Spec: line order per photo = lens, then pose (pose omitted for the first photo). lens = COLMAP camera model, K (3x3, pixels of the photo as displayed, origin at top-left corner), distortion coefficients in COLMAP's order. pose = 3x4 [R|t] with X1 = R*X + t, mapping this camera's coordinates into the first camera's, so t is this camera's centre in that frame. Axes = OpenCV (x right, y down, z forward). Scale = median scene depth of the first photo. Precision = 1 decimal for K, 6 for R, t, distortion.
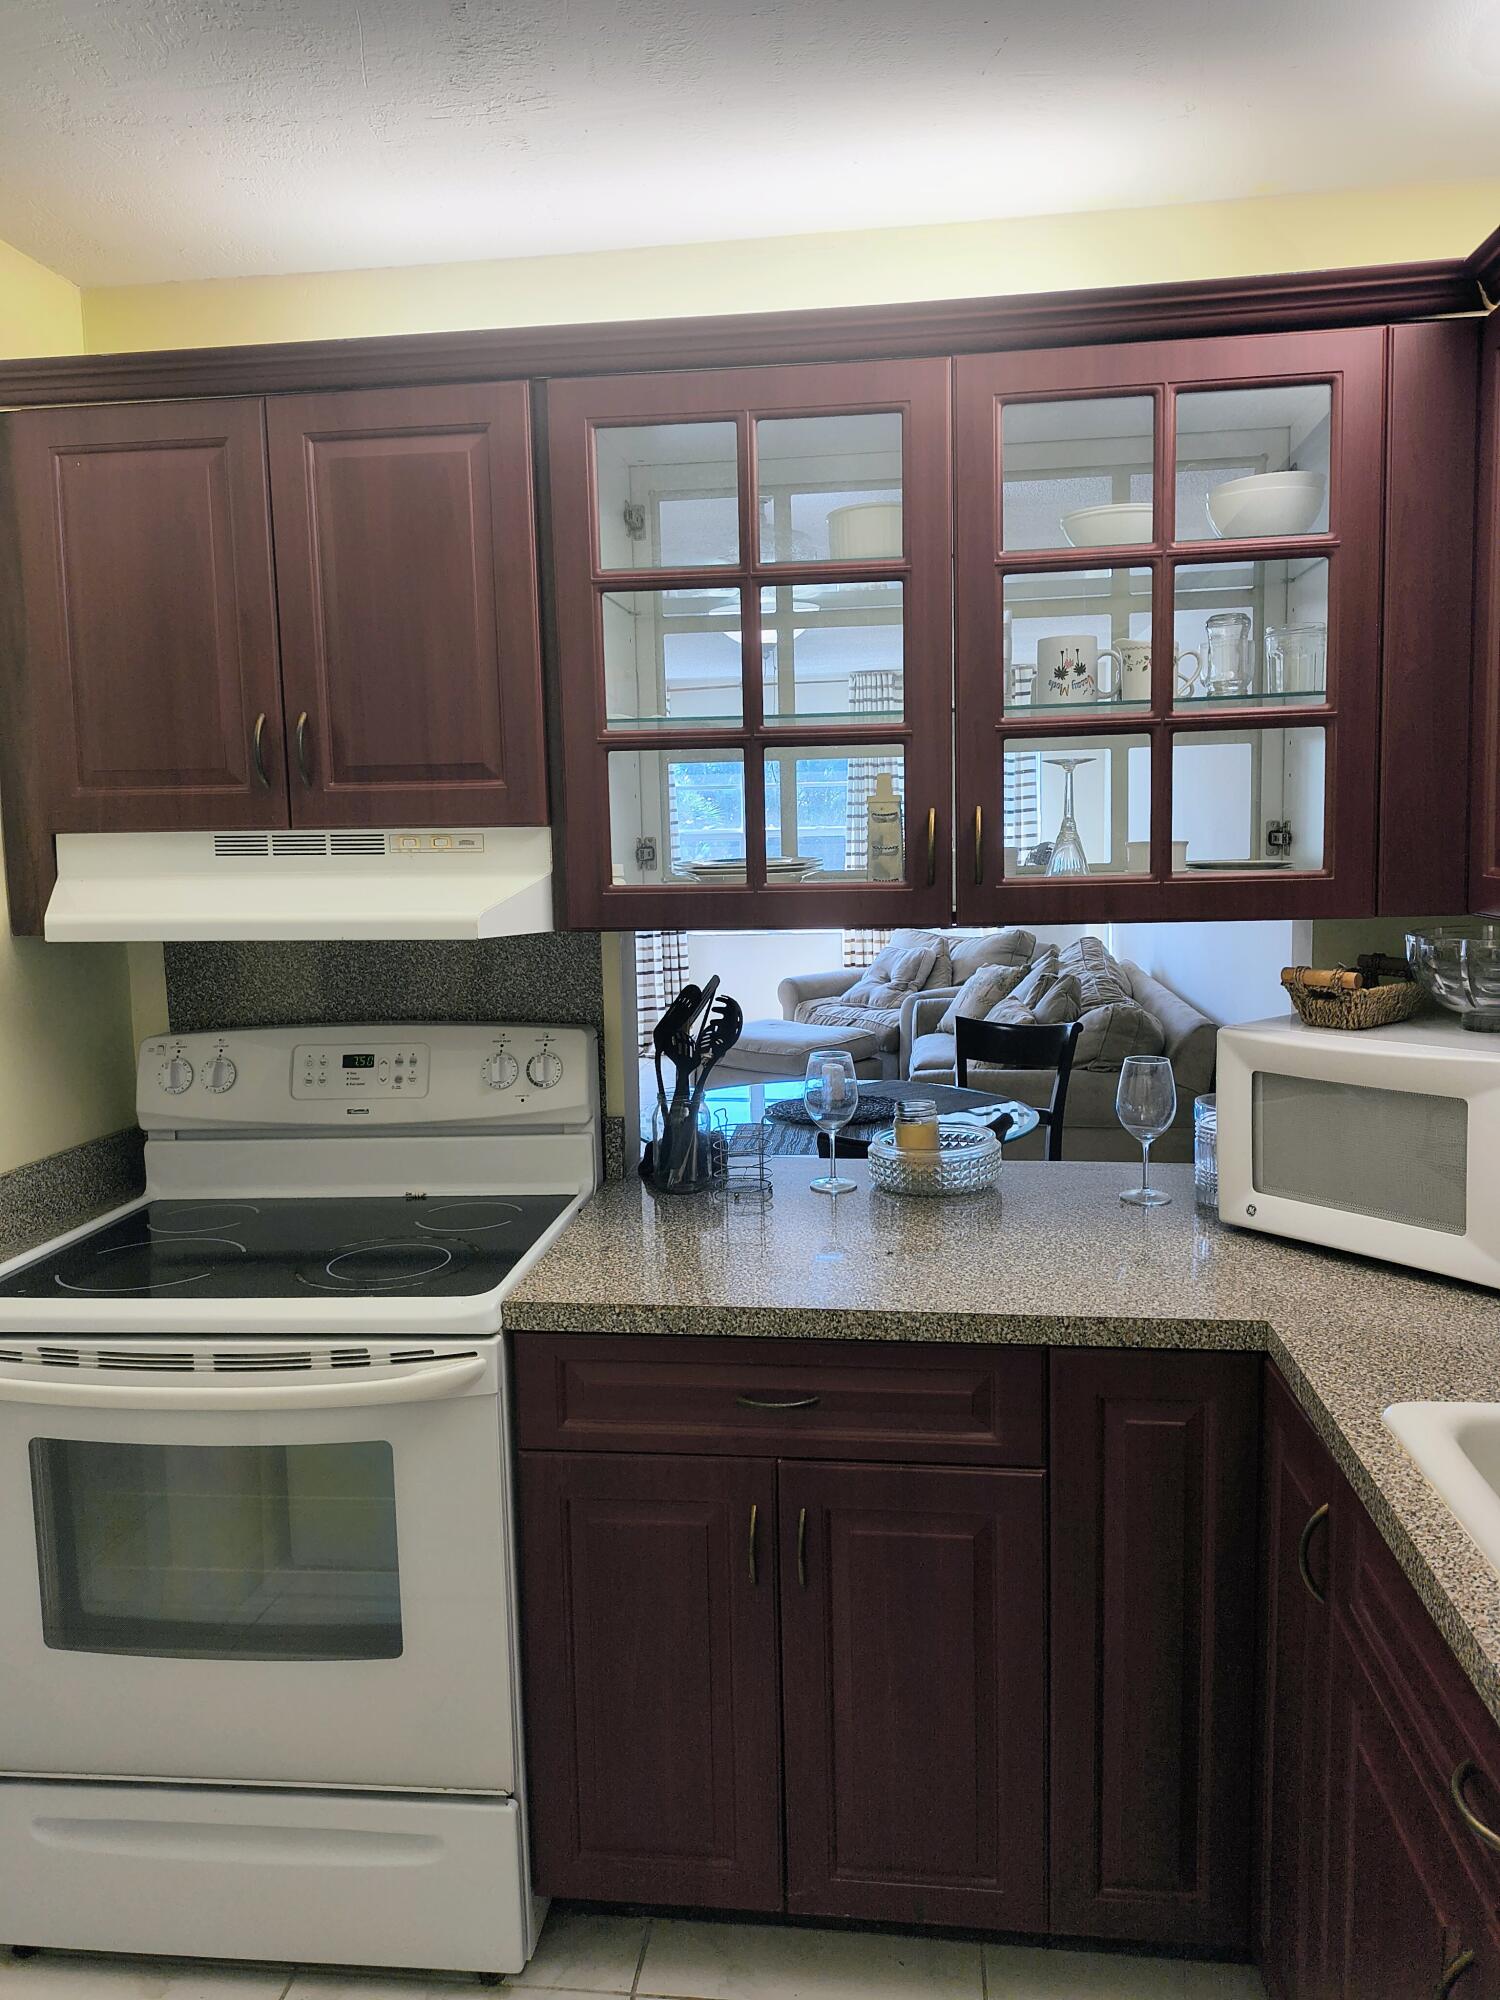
lens RADIAL K [[1451.7, 0, 750.0], [0, 1451.7, 1000.0], [0, 0, 1]] dist [0.083741, -0.116186]
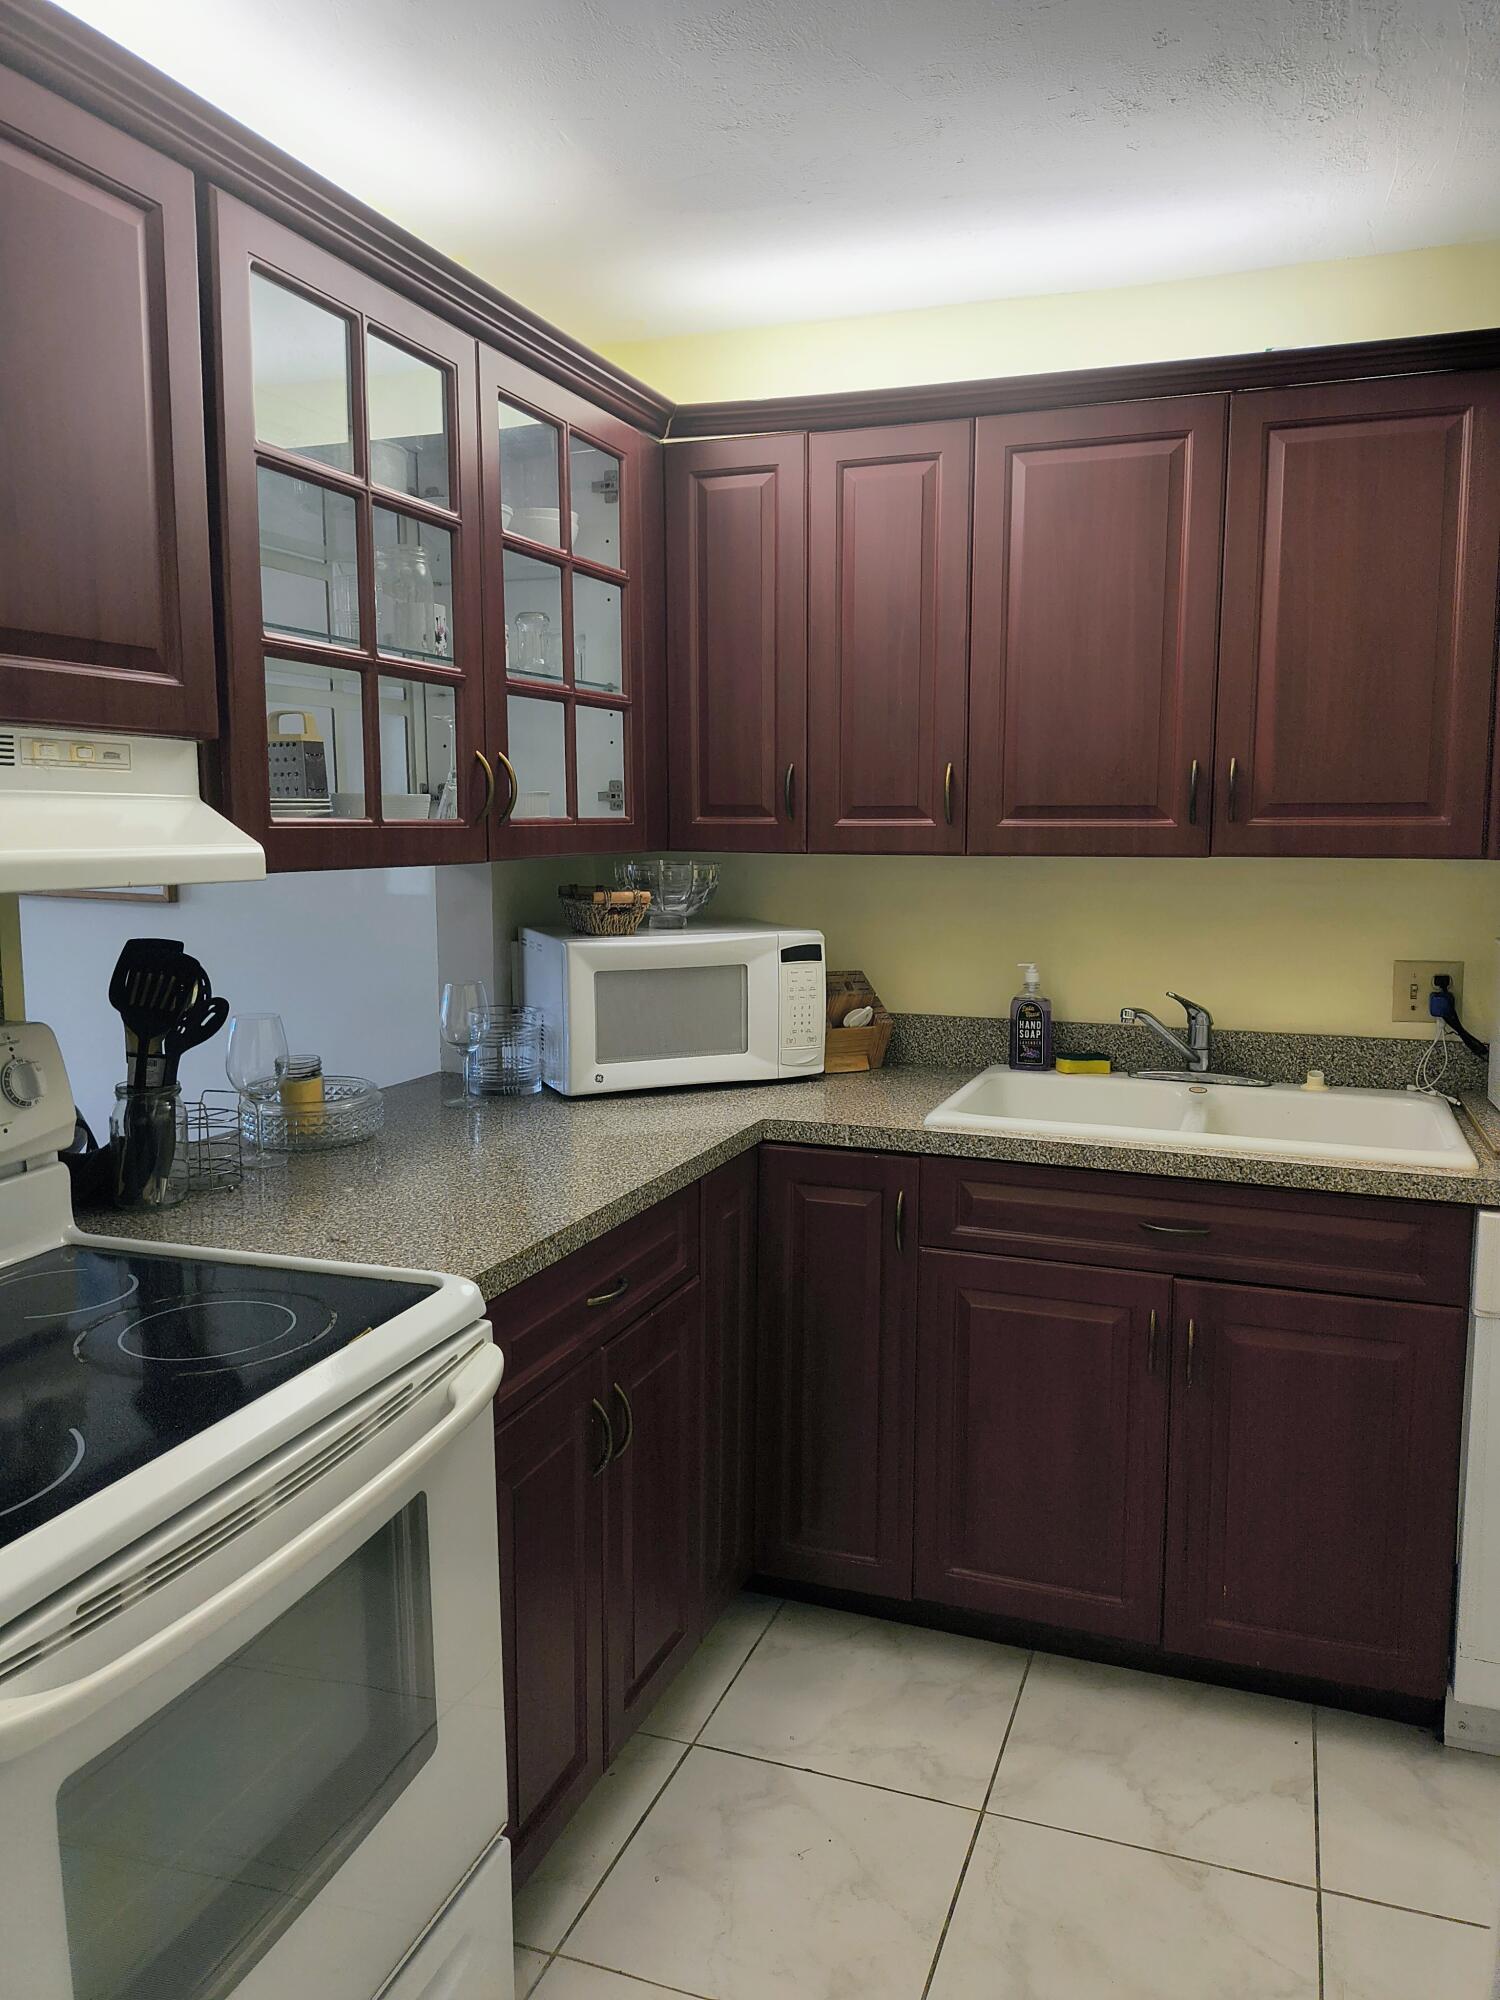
lens RADIAL K [[1451.7, 0, 750.0], [0, 1451.7, 1000.0], [0, 0, 1]] dist [0.083741, -0.116186]
pose [[0.233865, -0.098020, 0.967315, -0.879152], [0.117019, 0.990511, 0.072079, -0.003343], [-0.965201, 0.096338, 0.243116, 0.554431]]
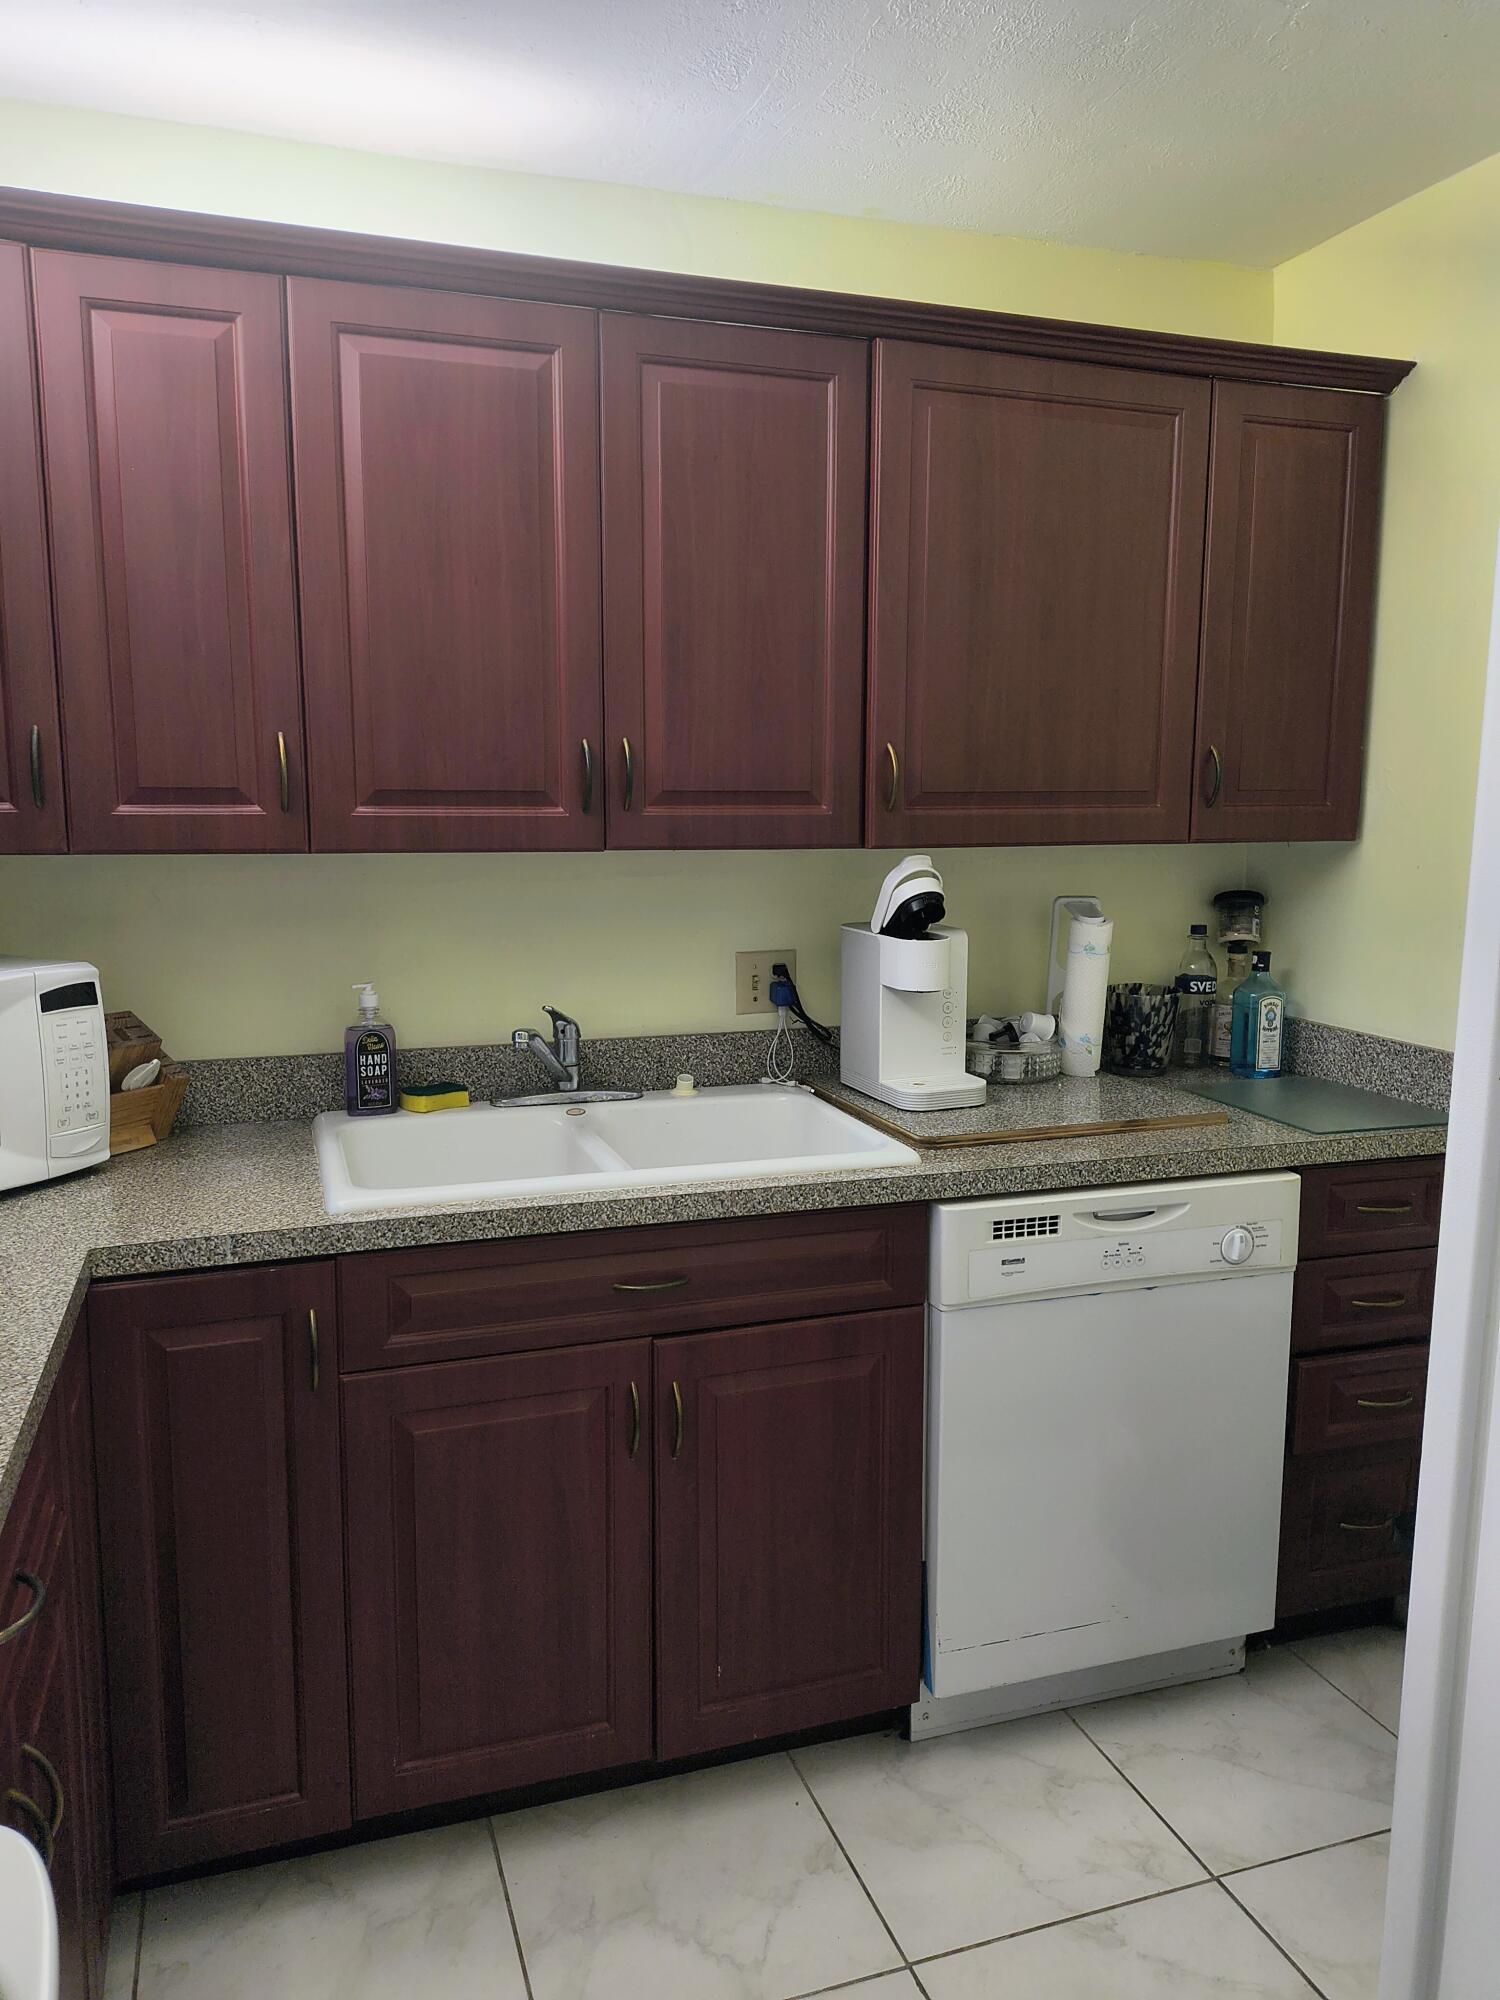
lens RADIAL K [[1451.7, 0, 750.0], [0, 1451.7, 1000.0], [0, 0, 1]] dist [0.083741, -0.116186]
pose [[-0.442900, -0.105373, 0.890357, -0.736190], [0.120882, 0.976984, 0.175756, -0.030991], [-0.888384, 0.185470, -0.419969, 0.704825]]
